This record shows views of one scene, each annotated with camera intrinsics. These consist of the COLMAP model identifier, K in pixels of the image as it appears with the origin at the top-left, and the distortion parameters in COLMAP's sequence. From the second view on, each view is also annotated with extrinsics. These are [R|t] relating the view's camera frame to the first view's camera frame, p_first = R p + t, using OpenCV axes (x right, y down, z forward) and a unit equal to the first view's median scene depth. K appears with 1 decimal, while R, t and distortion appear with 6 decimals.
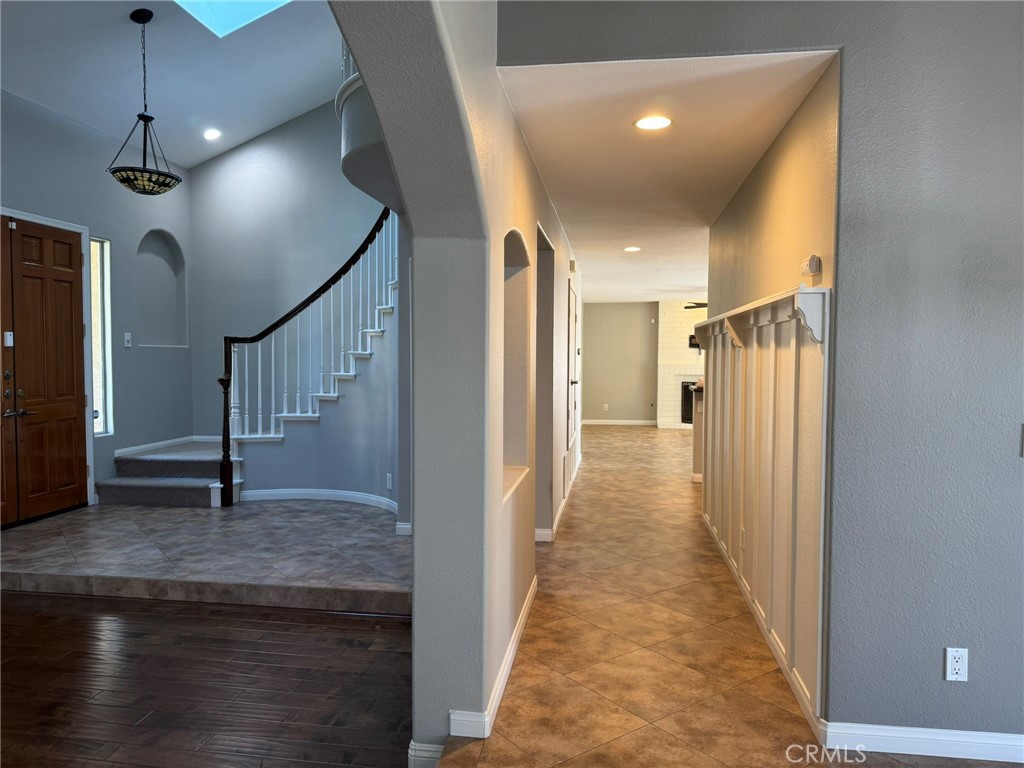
lens RADIAL K [[710.7, 0, 487.2], [0, 710.7, 384.2], [0, 0, 1]] dist [0.069126, -0.087825]
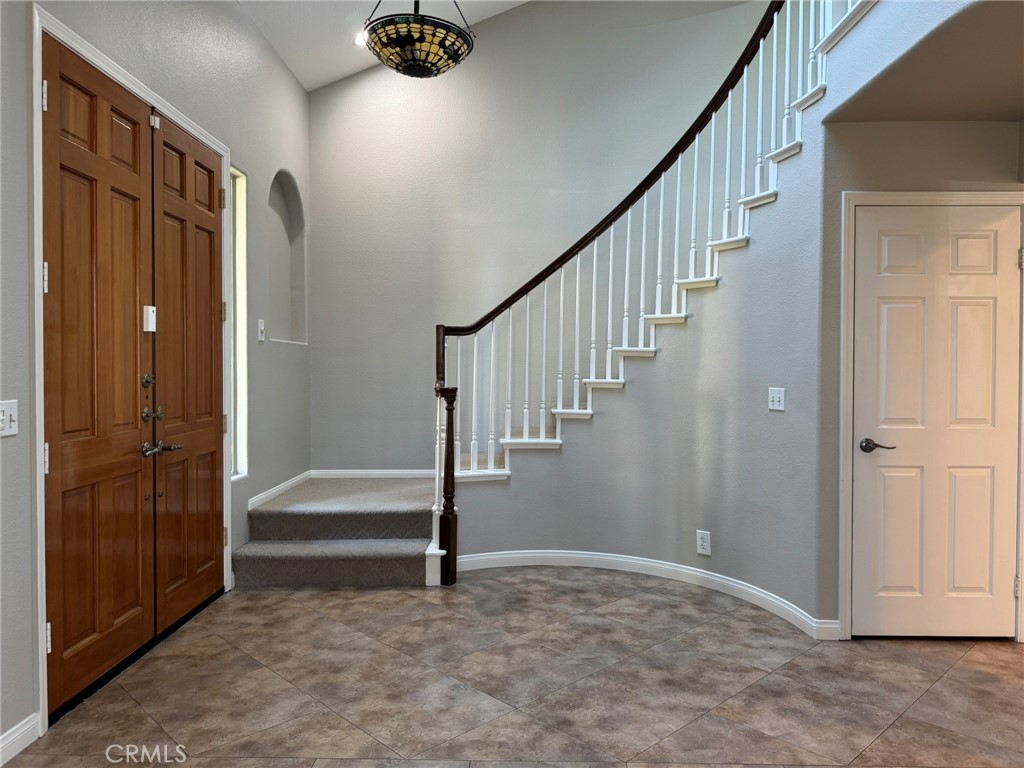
lens RADIAL K [[710.7, 0, 491.4], [0, 710.7, 379.7], [0, 0, 1]] dist [0.069126, -0.087825]
pose [[0.990459, -0.000760, 0.137802, -0.479948], [0.003969, 0.999727, -0.023014, -0.000034], [-0.137747, 0.023341, 0.990192, 0.404202]]
